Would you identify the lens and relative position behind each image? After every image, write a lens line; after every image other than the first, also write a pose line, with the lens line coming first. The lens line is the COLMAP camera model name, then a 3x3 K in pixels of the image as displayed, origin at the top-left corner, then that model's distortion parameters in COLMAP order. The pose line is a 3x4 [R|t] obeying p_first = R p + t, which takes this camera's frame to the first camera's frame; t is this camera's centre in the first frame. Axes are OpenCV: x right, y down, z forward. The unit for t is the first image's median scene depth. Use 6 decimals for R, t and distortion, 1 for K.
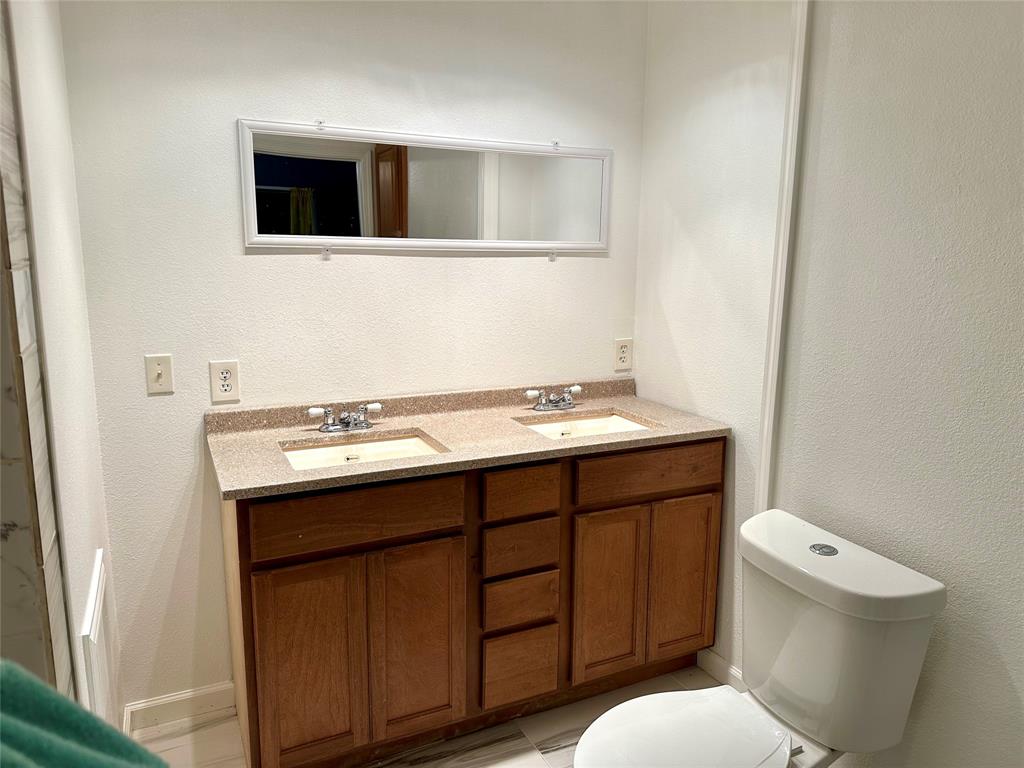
lens RADIAL K [[702.8, 0, 513.4], [0, 702.8, 389.0], [0, 0, 1]] dist [0.164206, -0.321232]
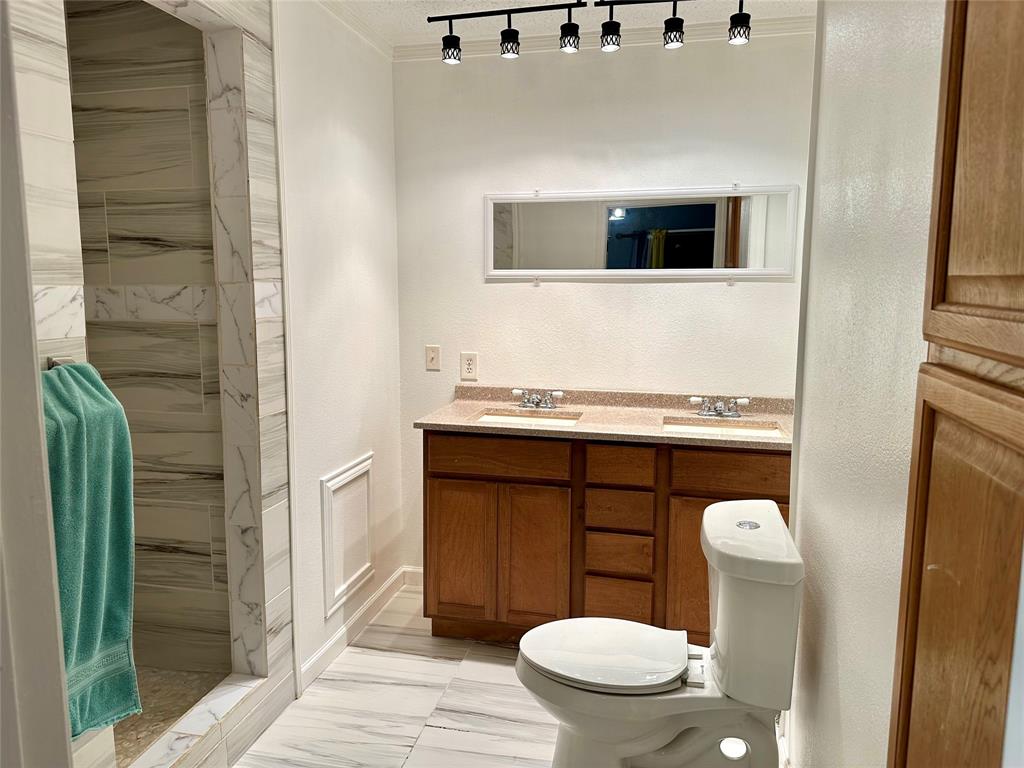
lens RADIAL K [[751.0, 0, 512.0], [0, 751.0, 384.0], [0, 0, 1]] dist [0.158674, -0.311933]
pose [[0.773577, 0.078182, -0.628861, 0.688713], [-0.117547, 0.992842, -0.021164, 0.051221], [0.622705, 0.090293, 0.777229, -0.183464]]
